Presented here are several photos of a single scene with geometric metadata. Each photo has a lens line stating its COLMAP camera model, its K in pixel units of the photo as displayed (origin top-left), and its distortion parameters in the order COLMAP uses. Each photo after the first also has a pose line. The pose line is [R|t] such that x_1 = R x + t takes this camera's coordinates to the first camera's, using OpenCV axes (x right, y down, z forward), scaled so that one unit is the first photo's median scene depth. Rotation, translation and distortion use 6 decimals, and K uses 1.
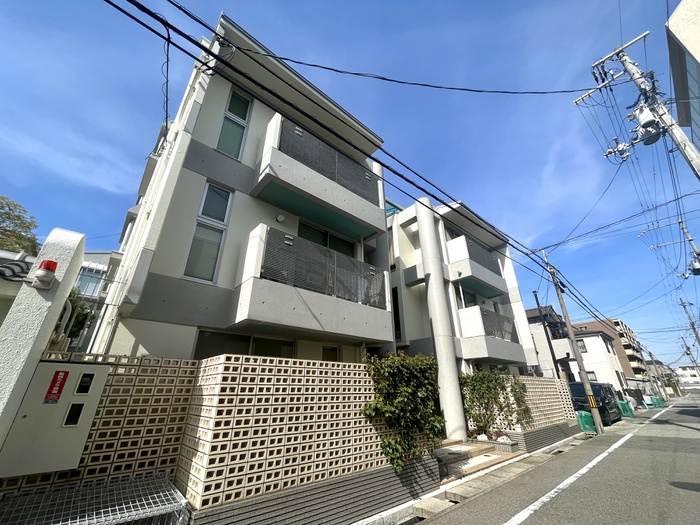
lens RADIAL K [[283.9, 0, 352.5], [0, 283.9, 262.0], [0, 0, 1]] dist [-0.001771, -0.000457]
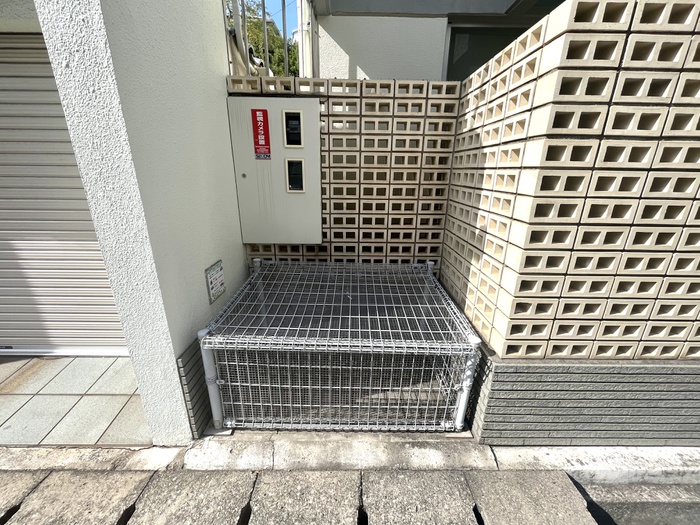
lens RADIAL K [[283.9, 0, 352.5], [0, 283.9, 262.0], [0, 0, 1]] dist [-0.001771, -0.000457]
pose [[0.749999, 0.218660, -0.624251, -0.394995], [0.260860, 0.769499, 0.582944, 0.320505], [0.607827, -0.600050, 0.520084, 0.577740]]
